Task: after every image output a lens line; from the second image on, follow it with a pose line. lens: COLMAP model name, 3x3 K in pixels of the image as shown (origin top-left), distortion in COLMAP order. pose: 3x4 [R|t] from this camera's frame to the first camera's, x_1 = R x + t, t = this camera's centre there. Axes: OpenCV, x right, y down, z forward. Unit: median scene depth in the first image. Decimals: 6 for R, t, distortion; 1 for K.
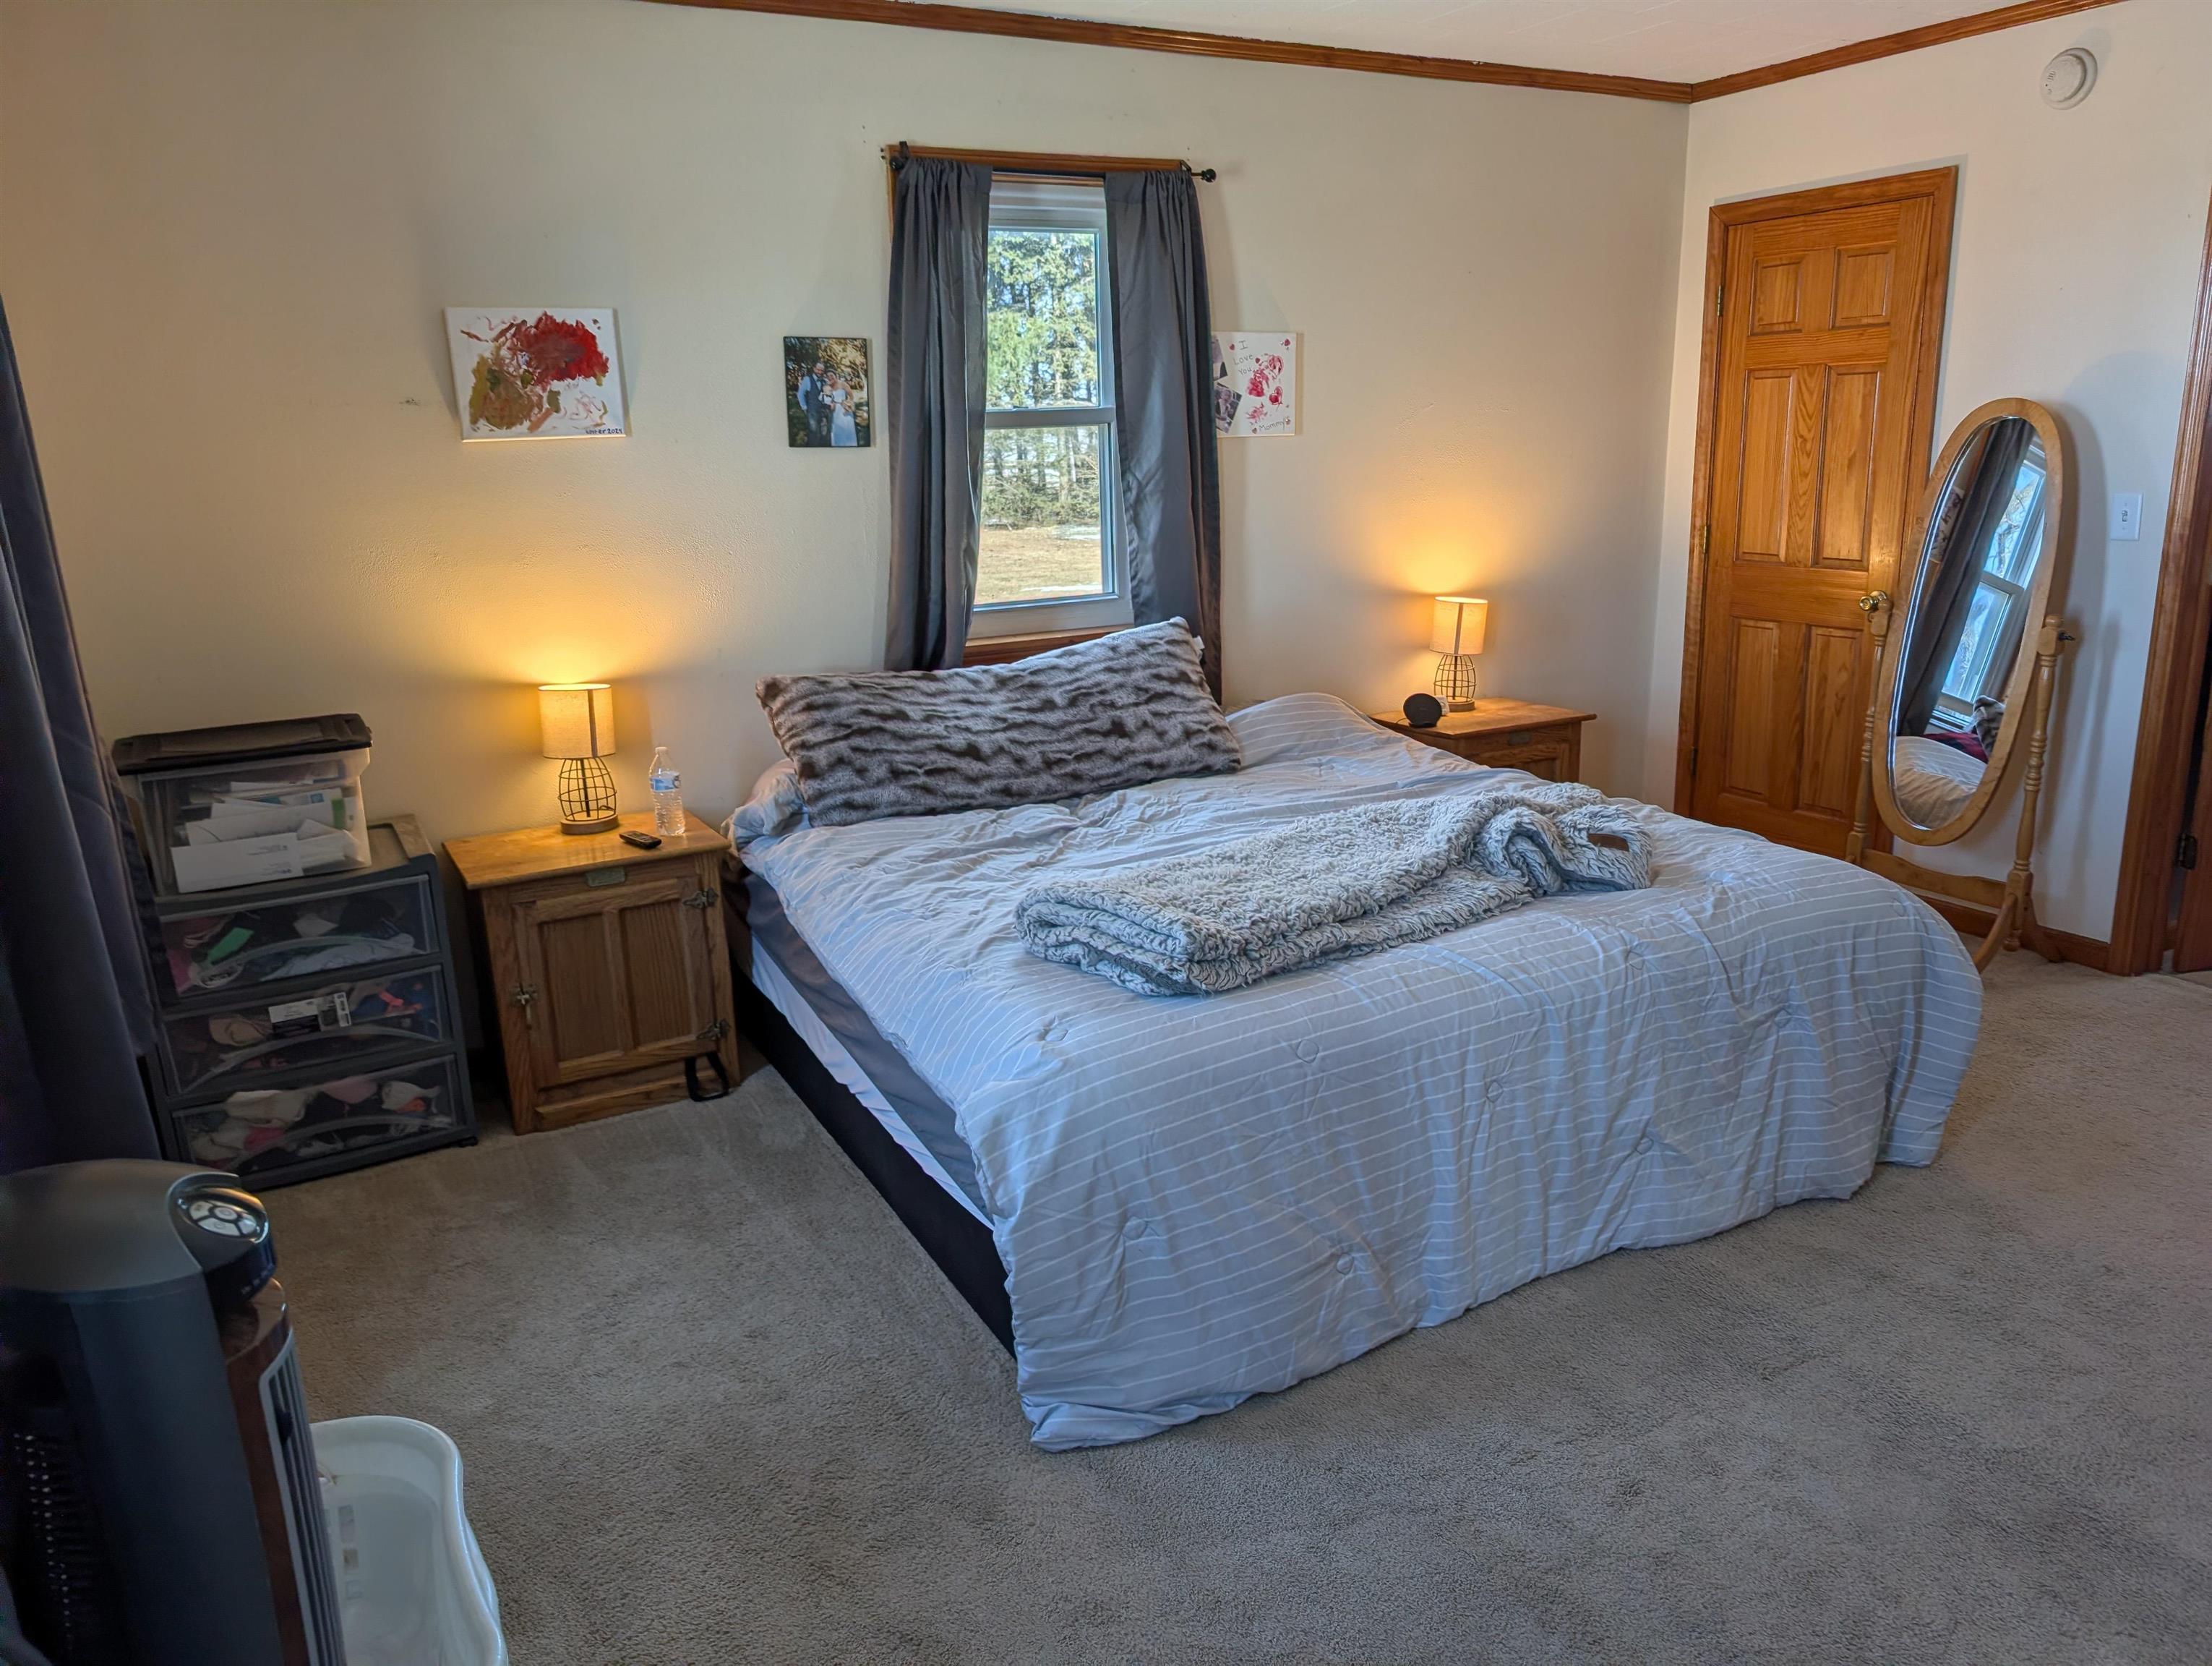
lens RADIAL K [[1588.8, 0, 1108.0], [0, 1588.8, 835.9], [0, 0, 1]] dist [0.000140, -0.002105]
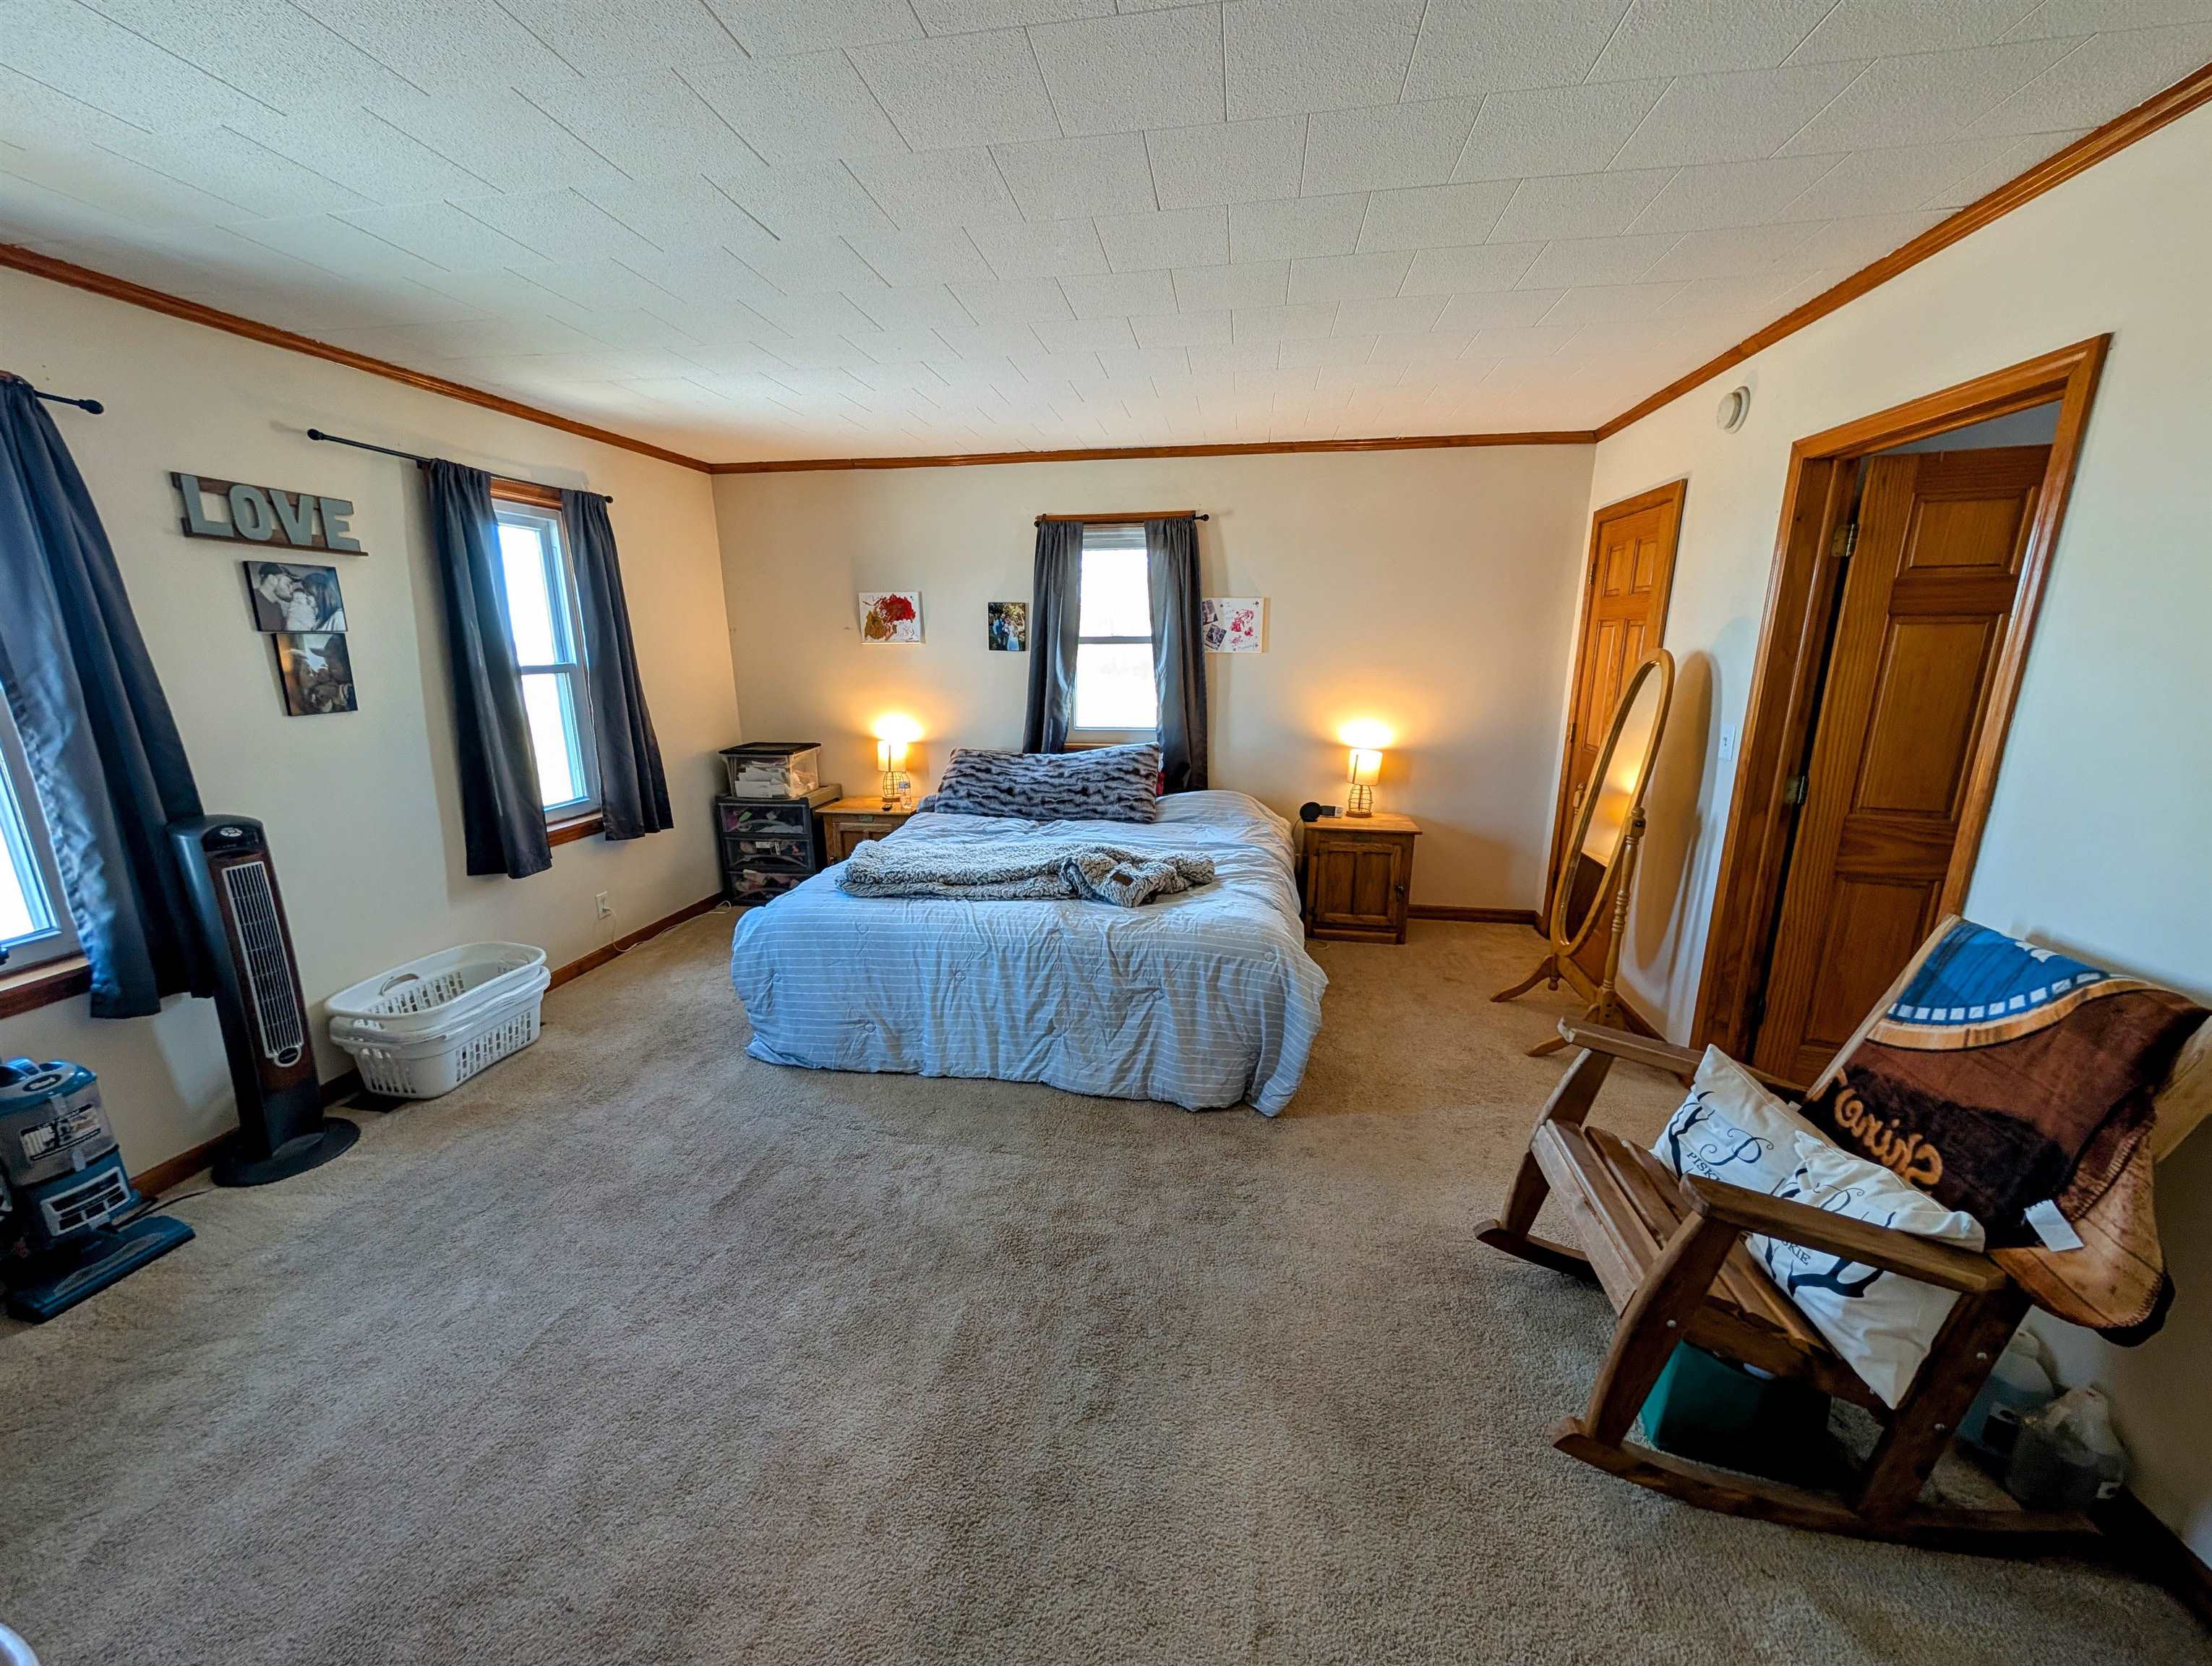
lens RADIAL K [[822.5, 0, 1112.5], [0, 822.5, 834.5], [0, 0, 1]] dist [-0.008235, -0.000070]
pose [[0.783875, 0.171195, -0.596852, 0.698340], [-0.174470, 0.983241, 0.052882, -0.077419], [0.595903, 0.062680, 0.800606, 0.174146]]
